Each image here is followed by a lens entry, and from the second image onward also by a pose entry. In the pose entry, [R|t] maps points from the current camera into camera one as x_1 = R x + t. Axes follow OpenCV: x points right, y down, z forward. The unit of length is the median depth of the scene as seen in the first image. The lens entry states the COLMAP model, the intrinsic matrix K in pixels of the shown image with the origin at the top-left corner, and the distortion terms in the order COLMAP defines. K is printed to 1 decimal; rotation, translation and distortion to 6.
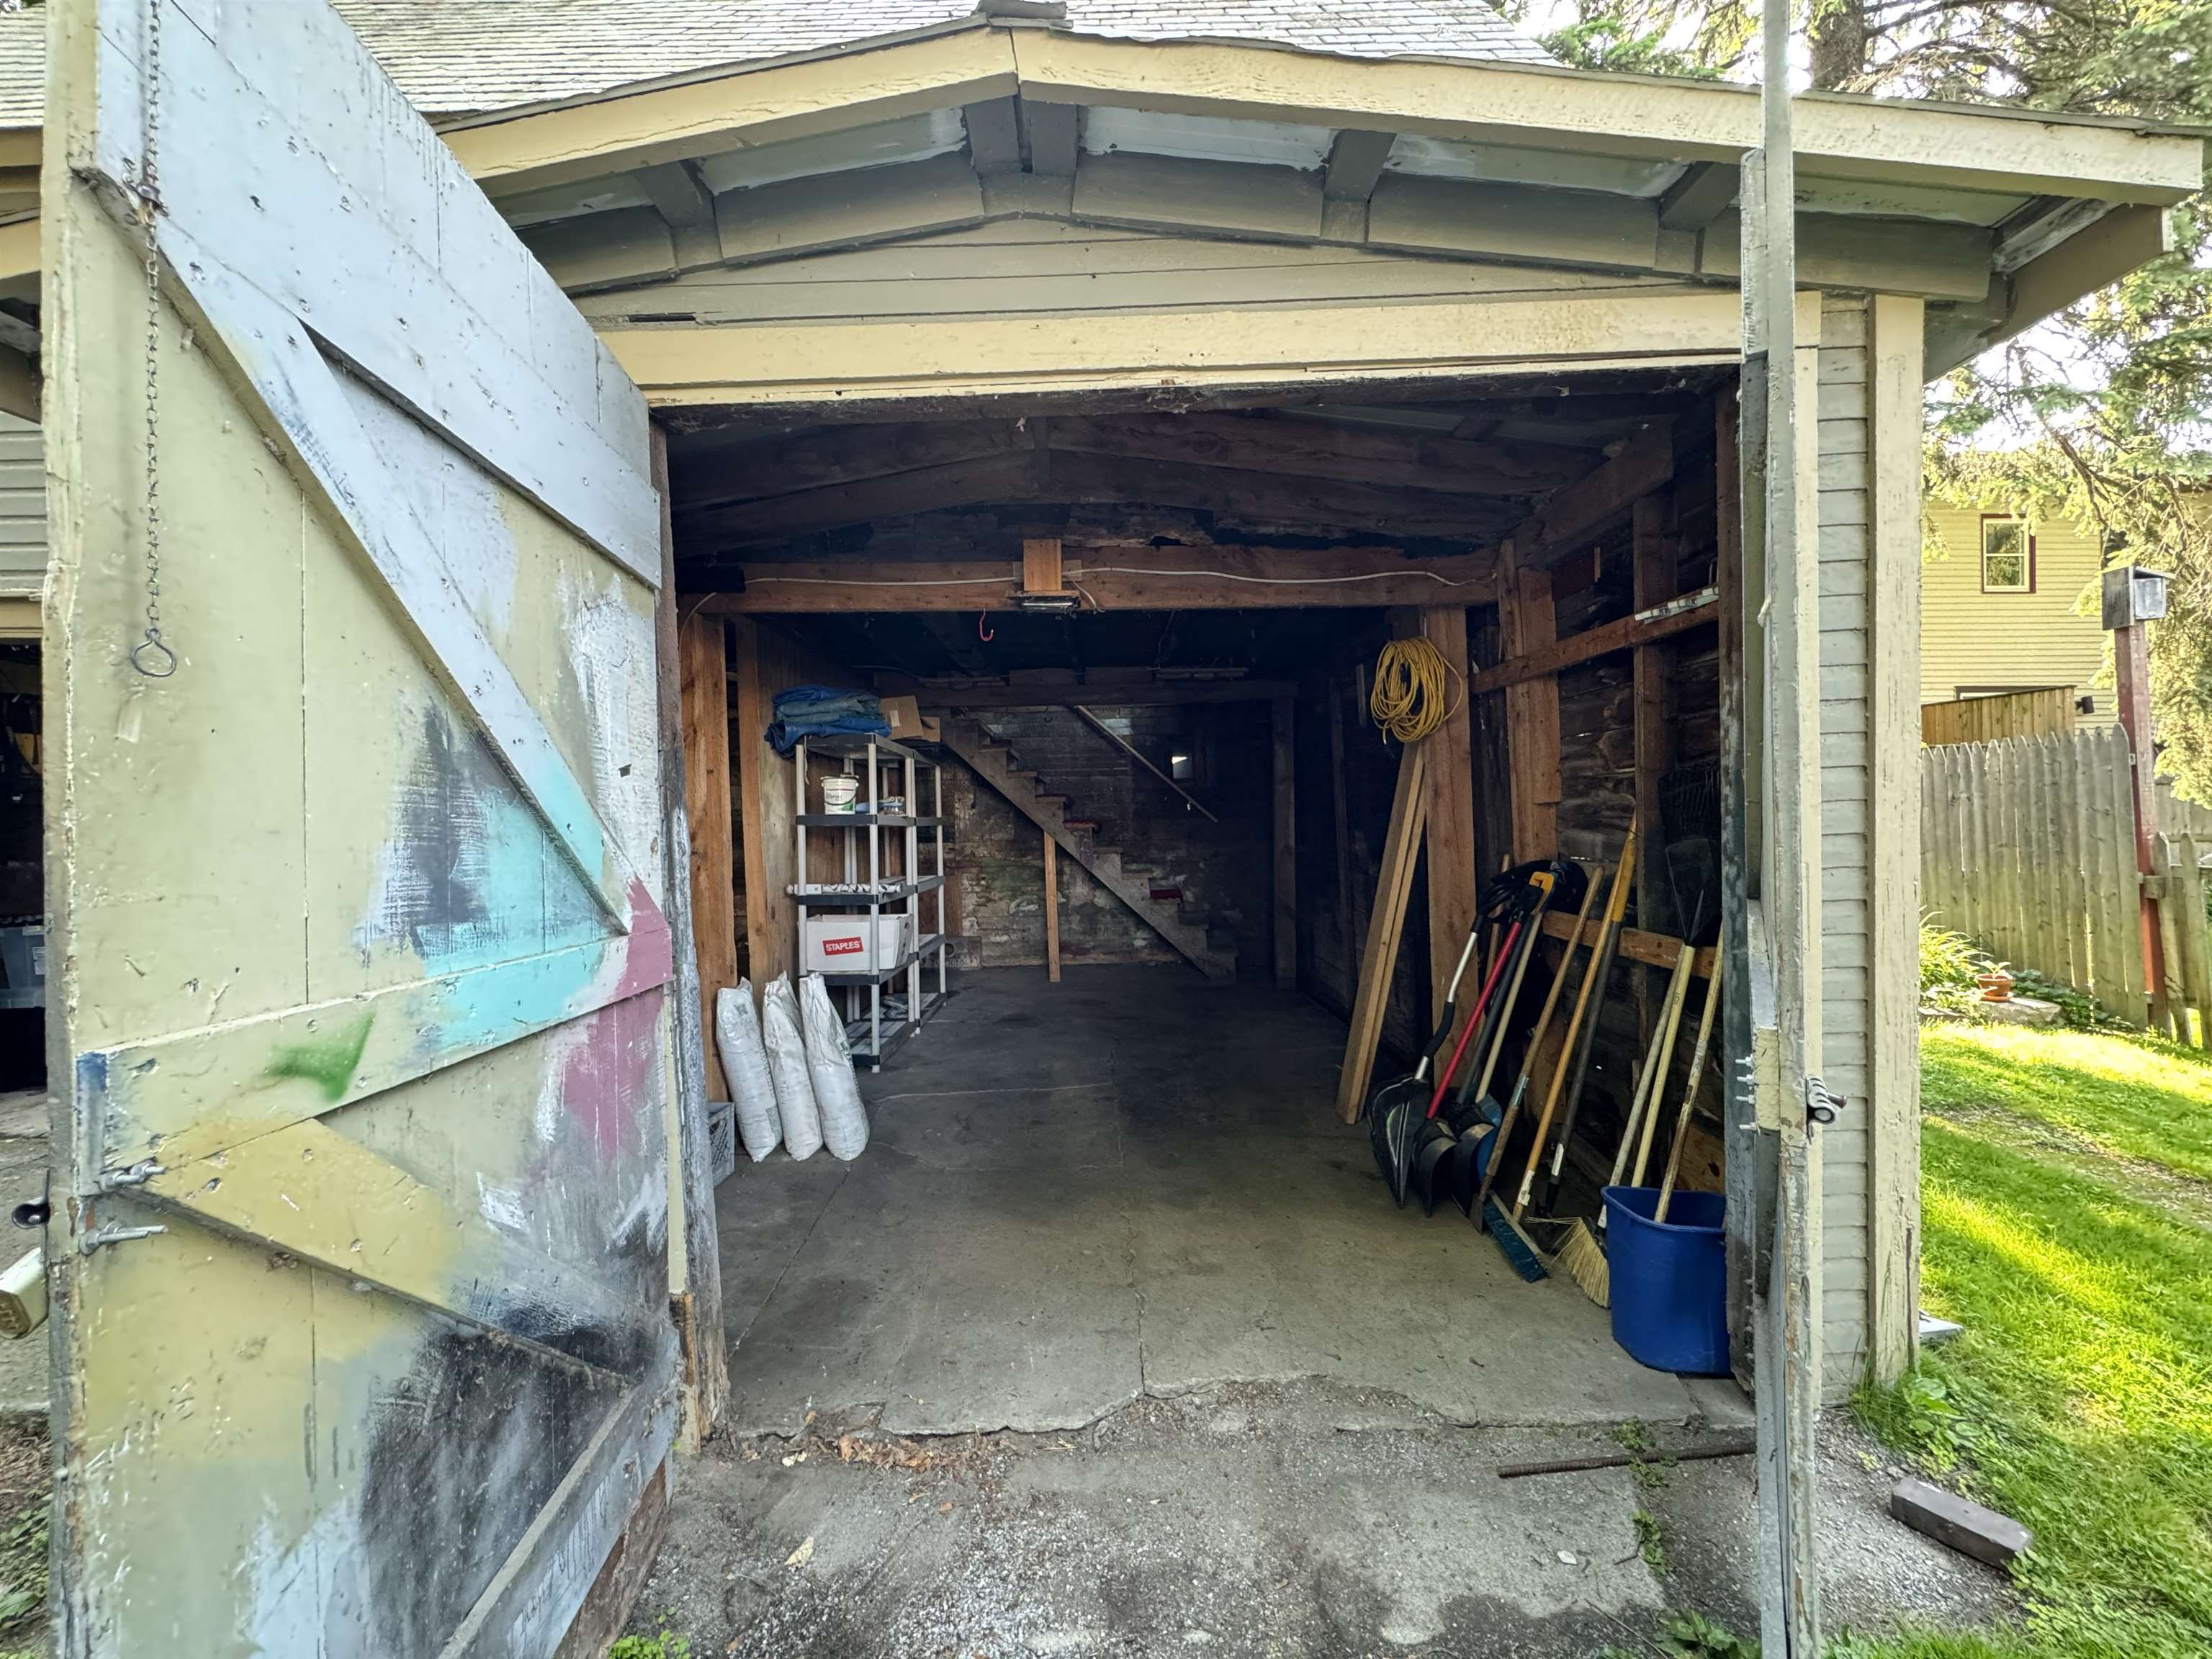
lens RADIAL K [[881.0, 0, 1106.0], [0, 881.0, 829.5], [0, 0, 1]] dist [0.001366, 0.000070]
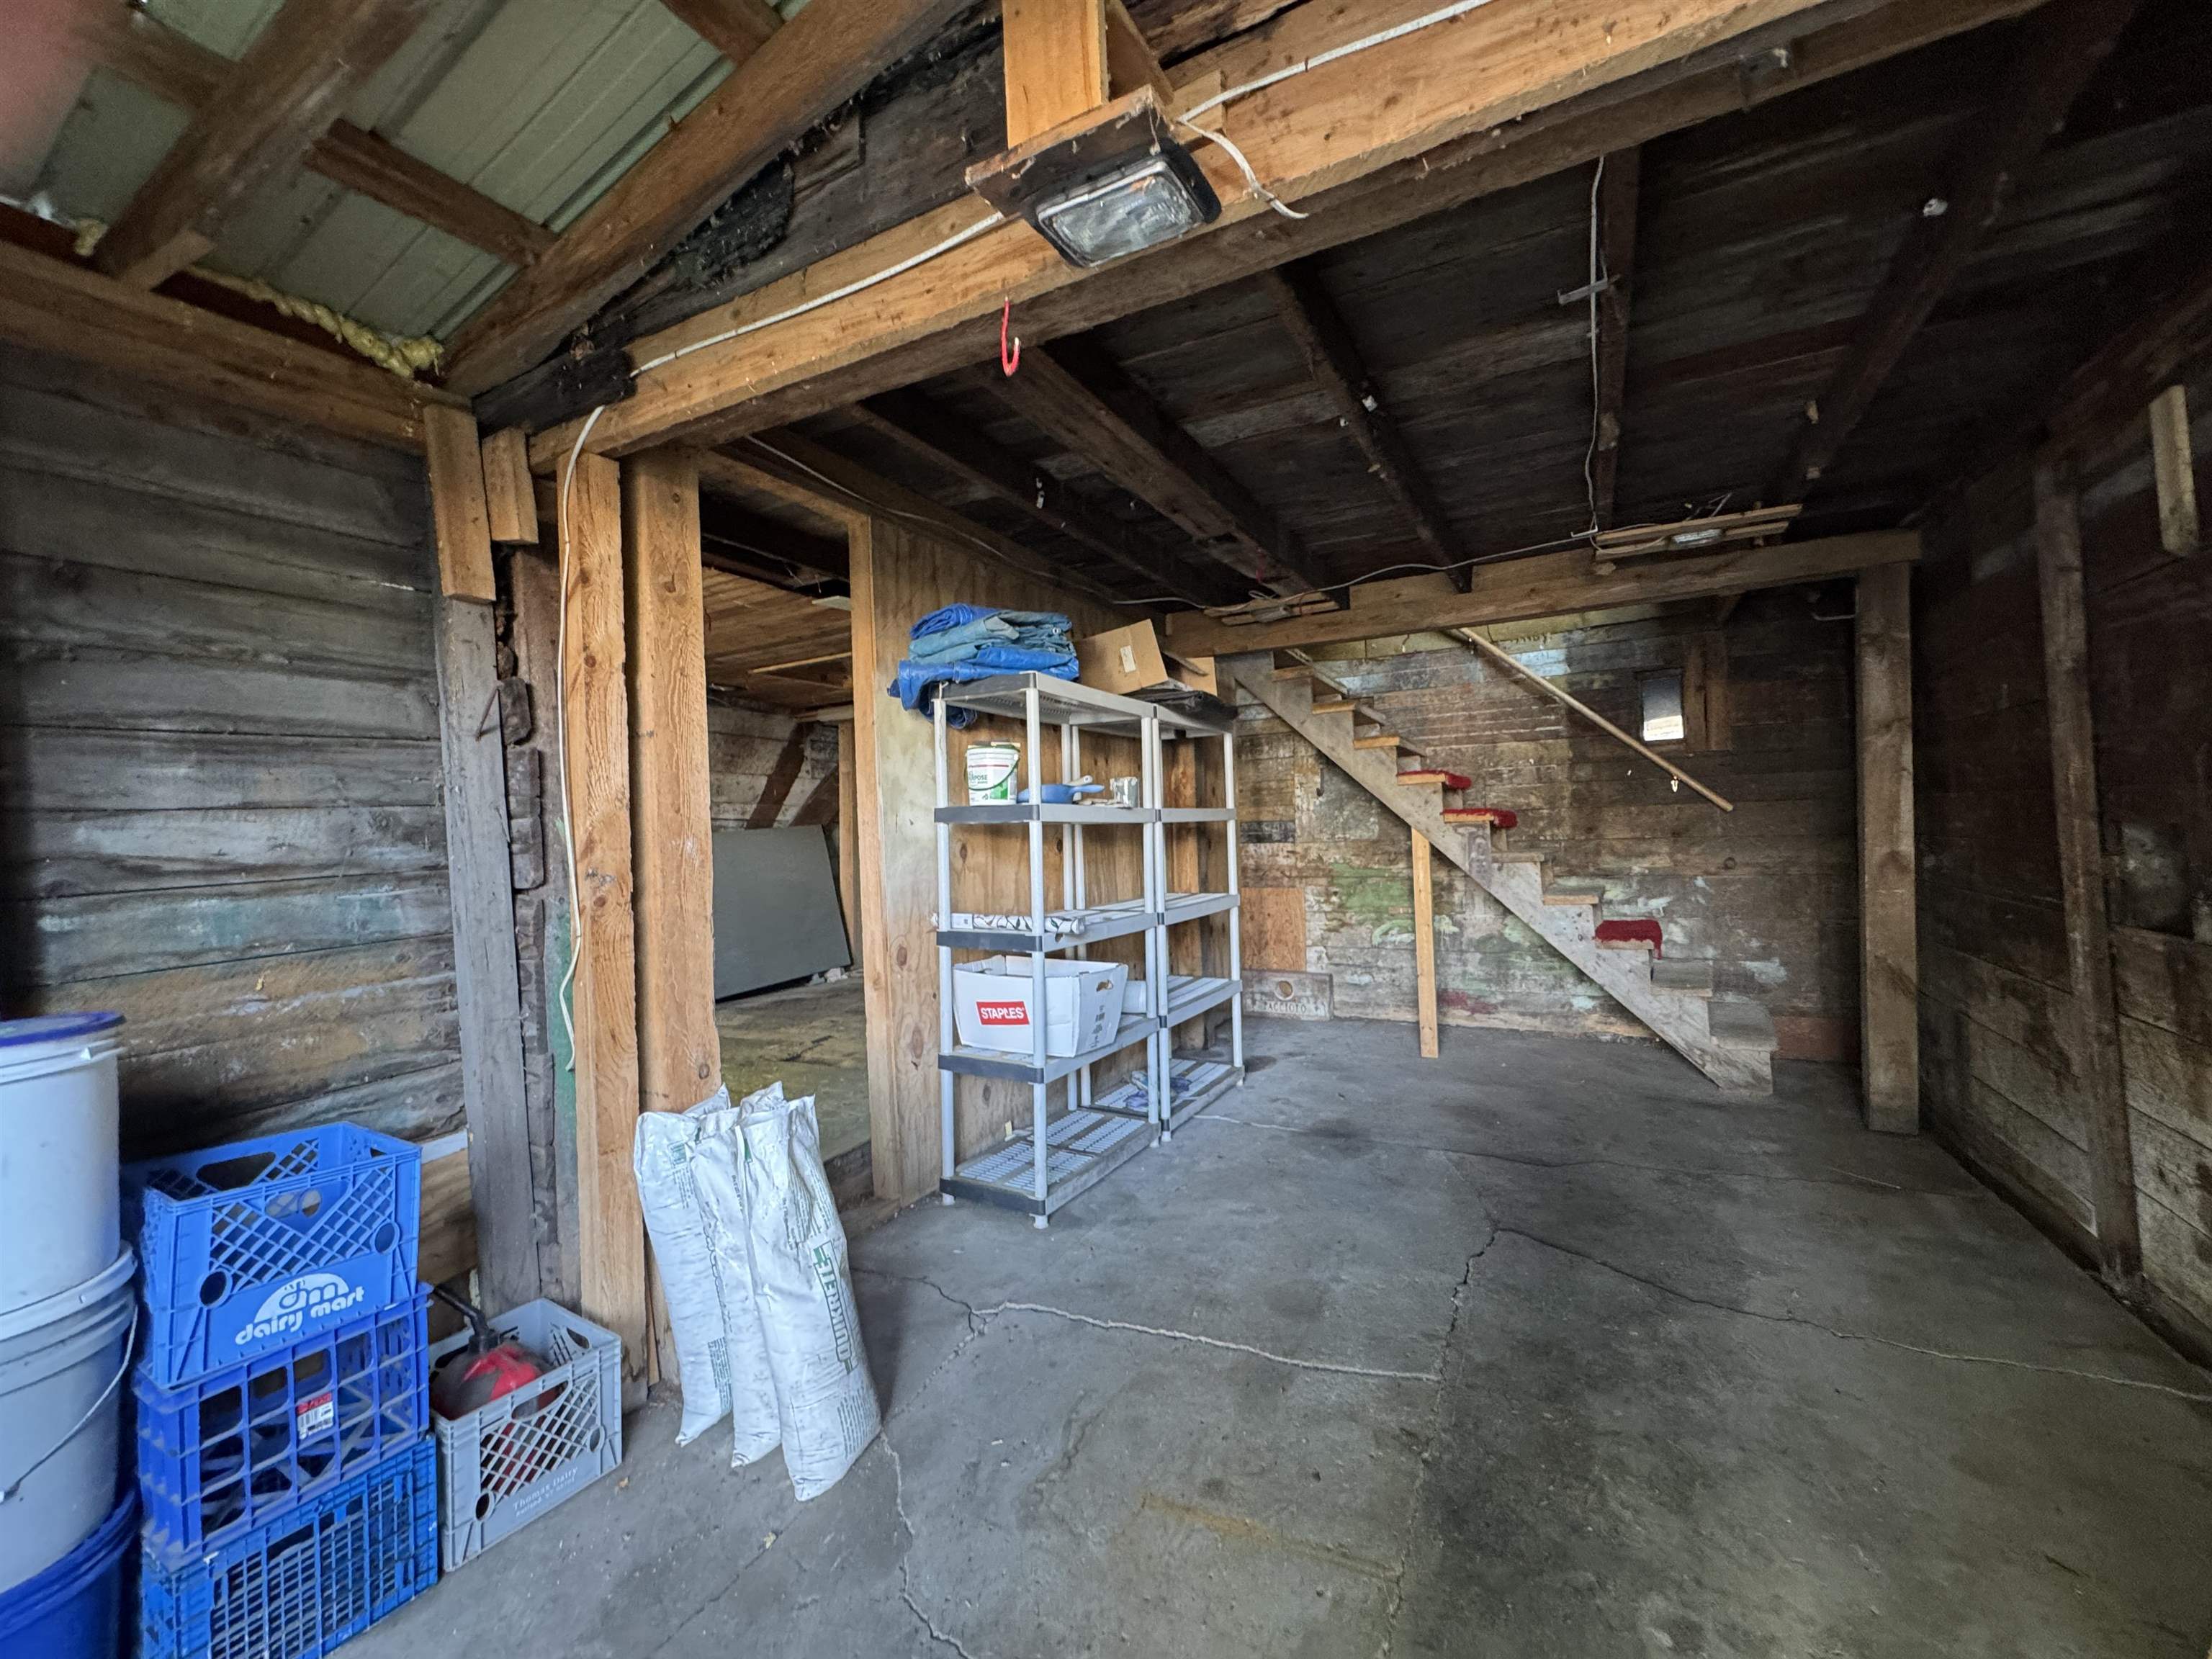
lens RADIAL K [[881.0, 0, 1106.0], [0, 881.0, 829.5], [0, 0, 1]] dist [0.001366, 0.000070]
pose [[0.876926, -0.004081, -0.480608, 0.047472], [0.007558, 0.999957, 0.005298, -0.001673], [0.480566, -0.008278, 0.876919, 0.316221]]
